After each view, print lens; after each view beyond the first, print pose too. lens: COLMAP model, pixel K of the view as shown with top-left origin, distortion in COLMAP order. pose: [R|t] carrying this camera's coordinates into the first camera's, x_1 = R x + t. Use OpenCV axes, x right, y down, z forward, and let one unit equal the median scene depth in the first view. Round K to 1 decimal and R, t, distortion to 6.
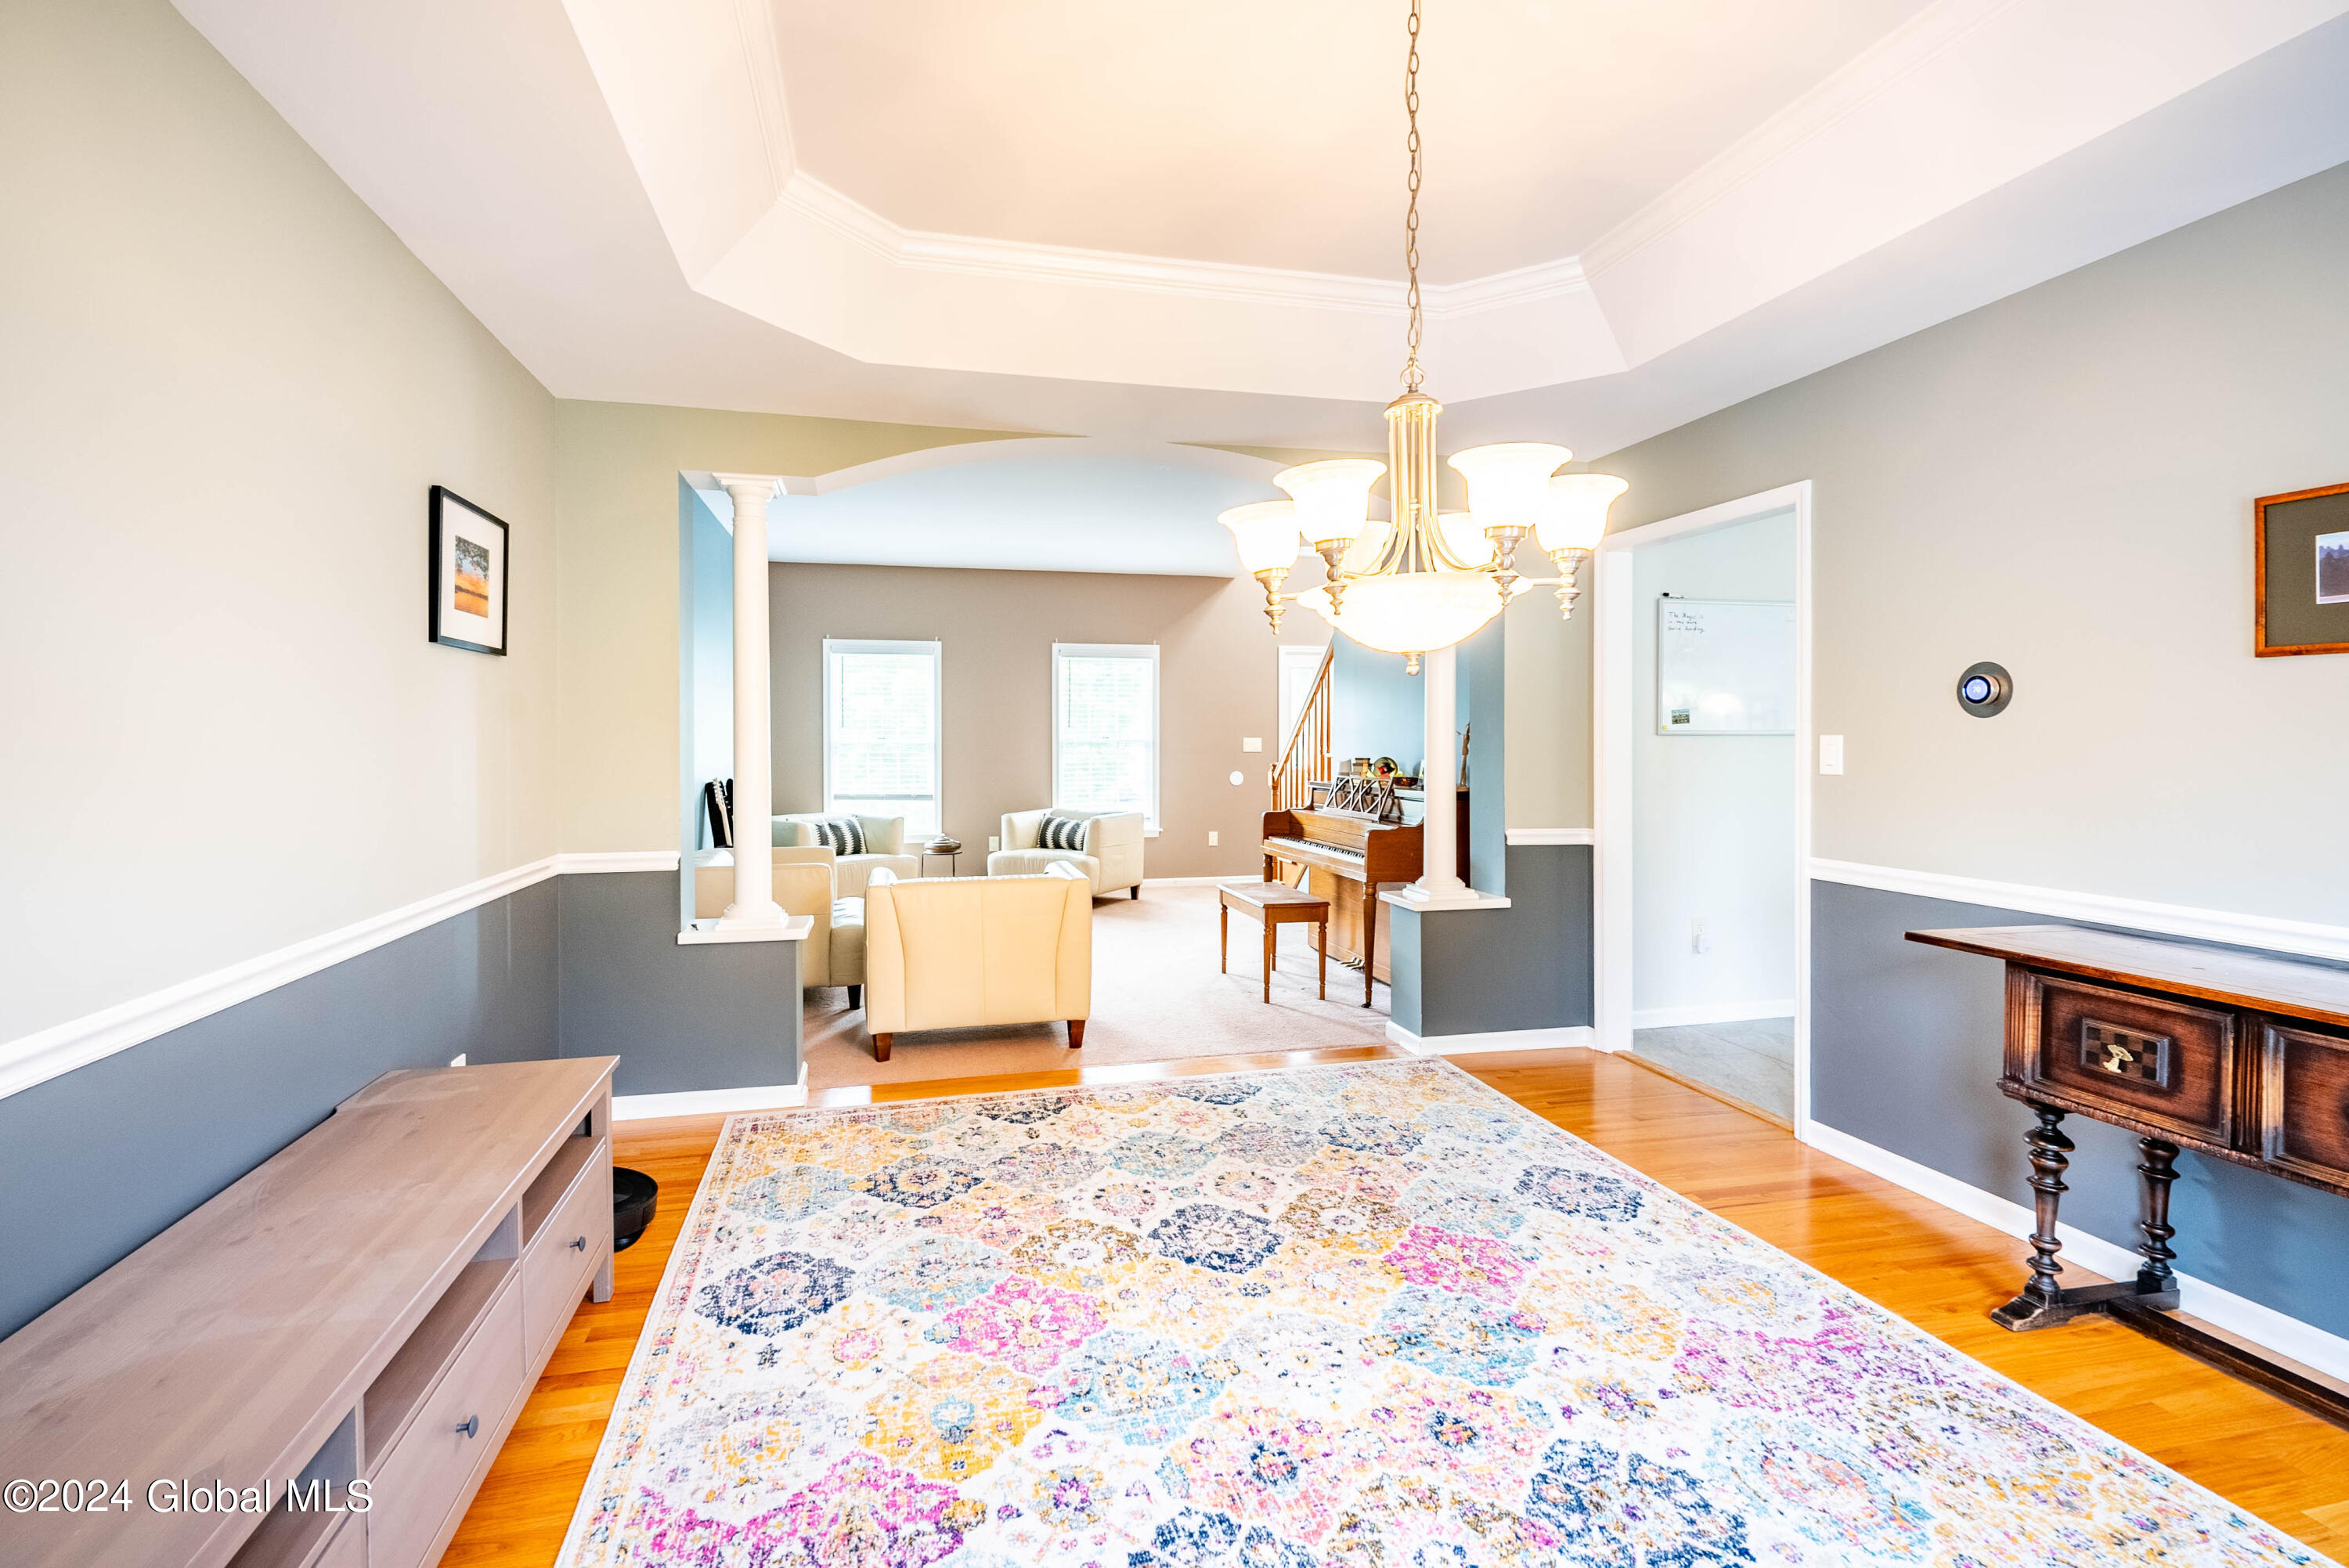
lens RADIAL K [[1074.0, 0, 1166.8], [0, 1074.0, 757.1], [0, 0, 1]] dist [-0.001315, -0.000309]
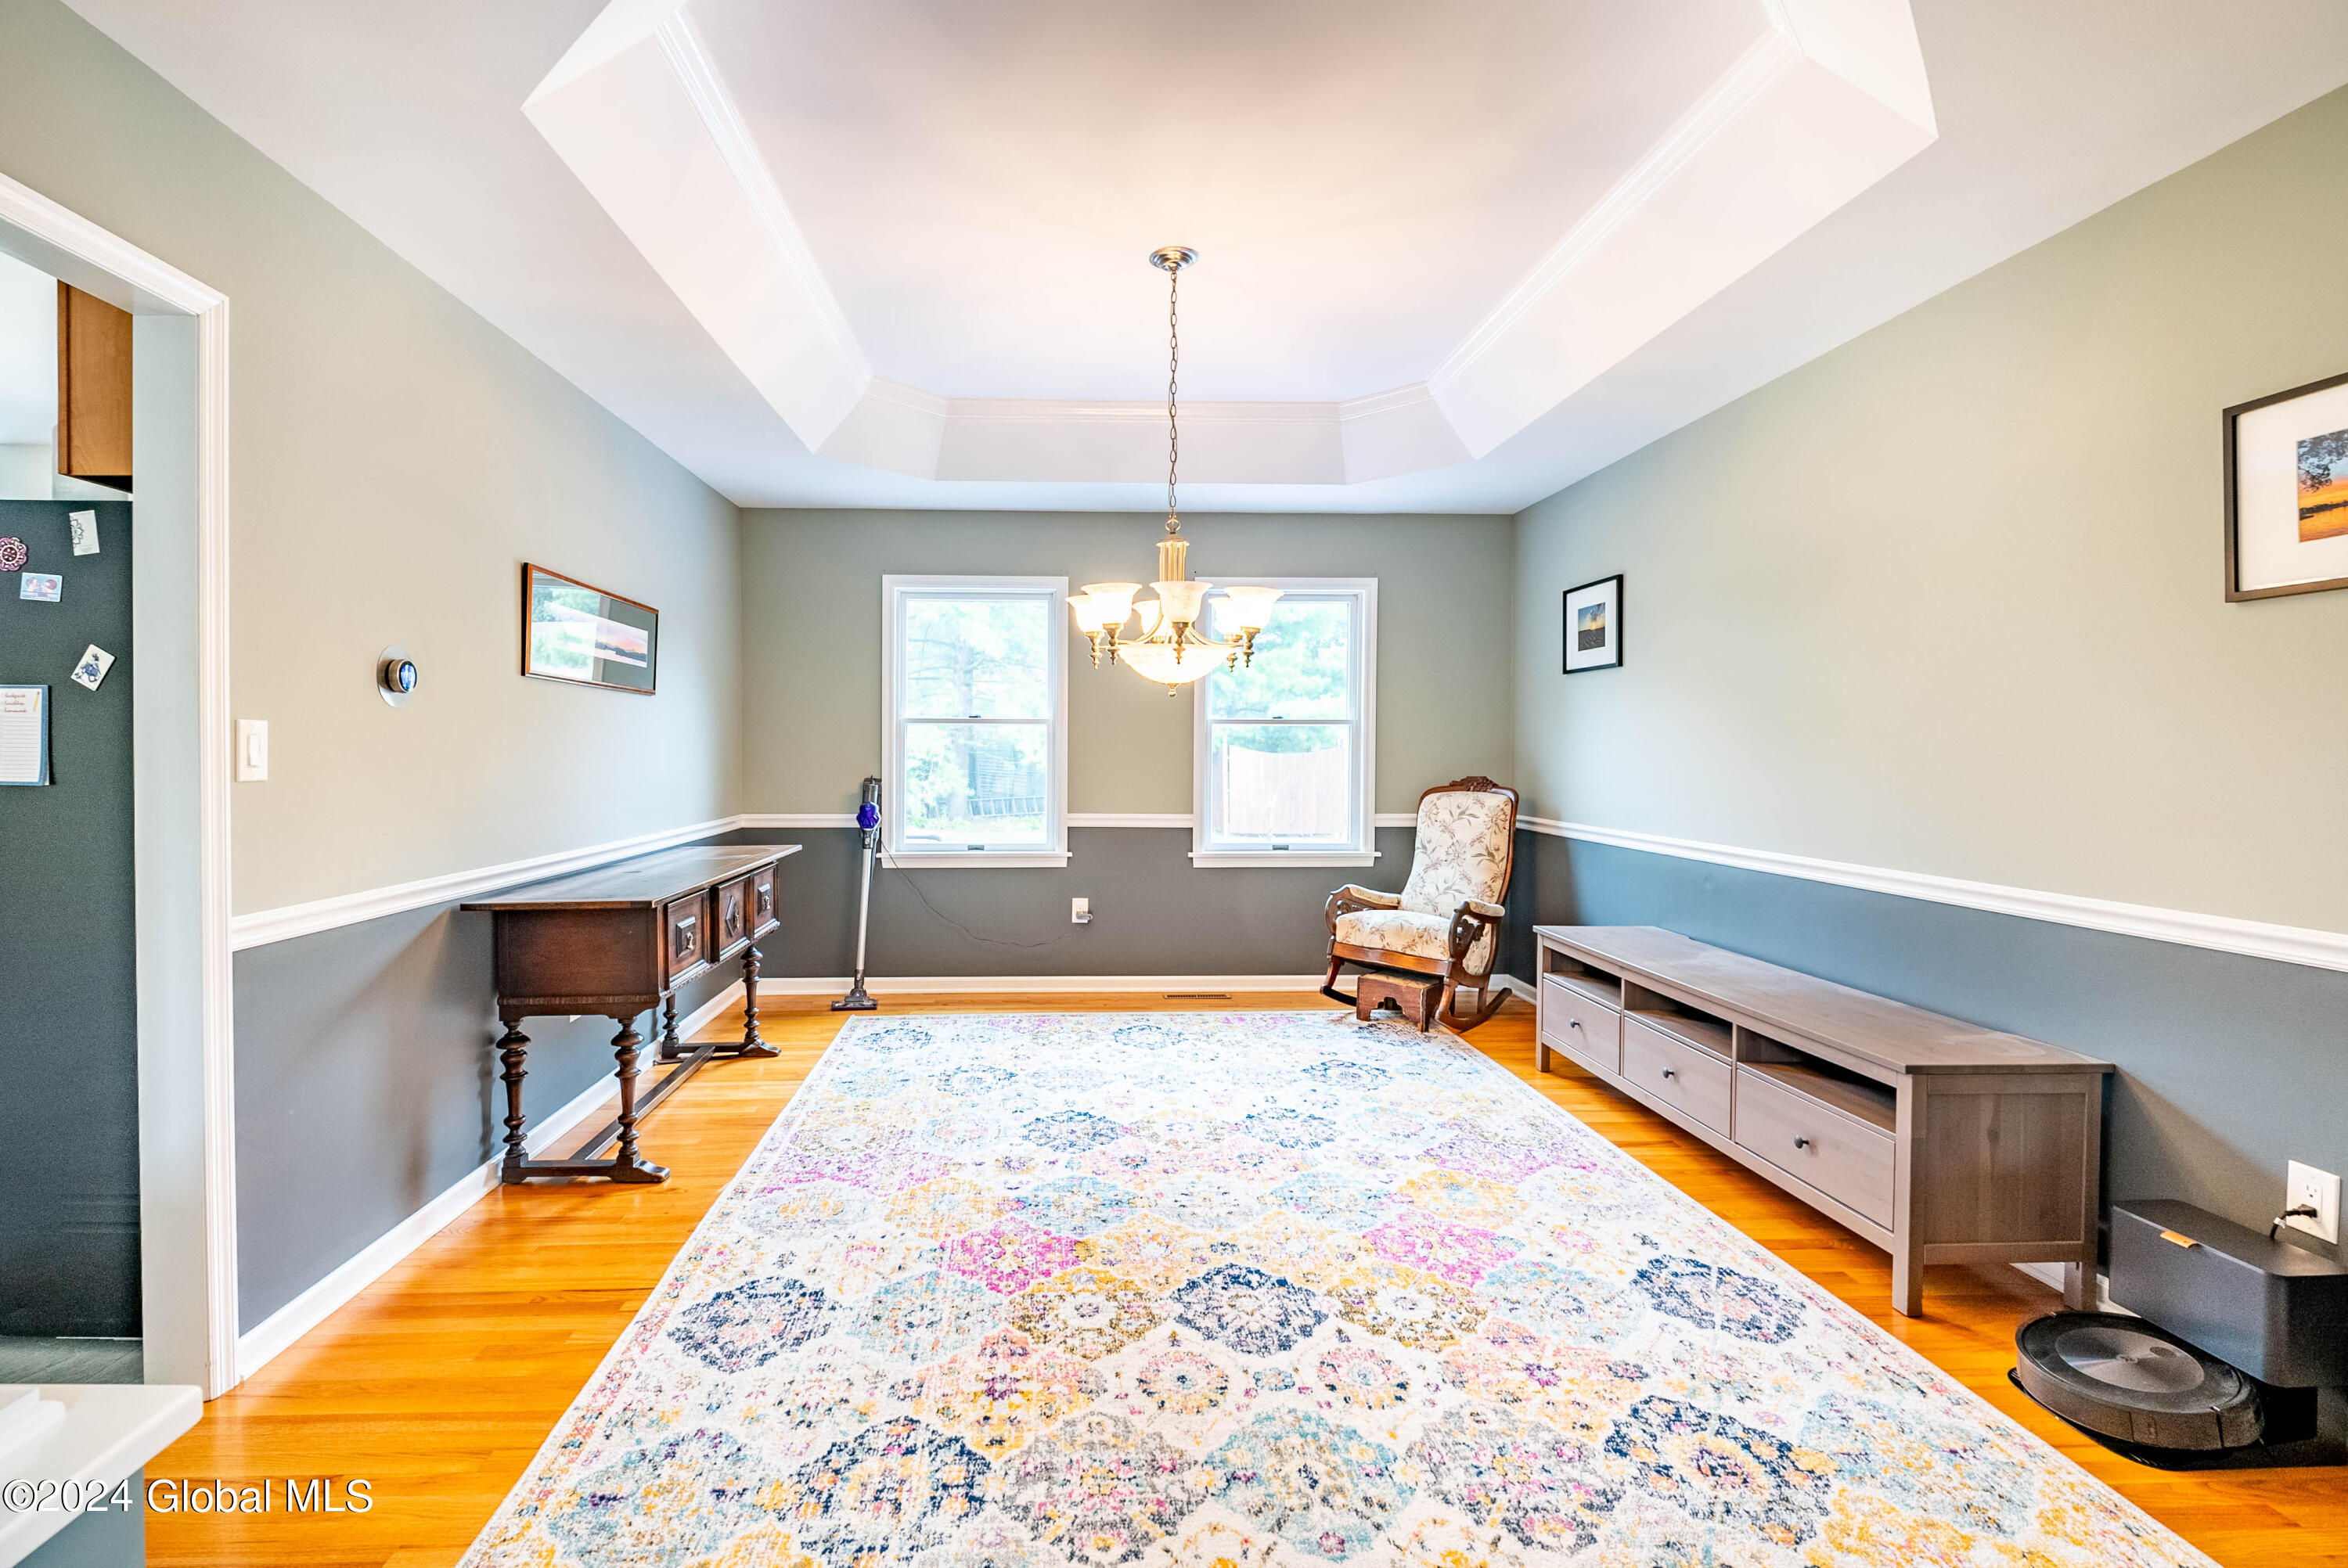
lens RADIAL K [[1073.5, 0, 1166.3], [0, 1073.5, 757.1], [0, 0, 1]] dist [-0.001315, -0.000309]
pose [[-0.987416, 0.000955, 0.158140, -0.027137], [0.004618, 0.999729, 0.022796, -0.009614], [-0.158076, 0.023239, -0.987153, 1.922523]]
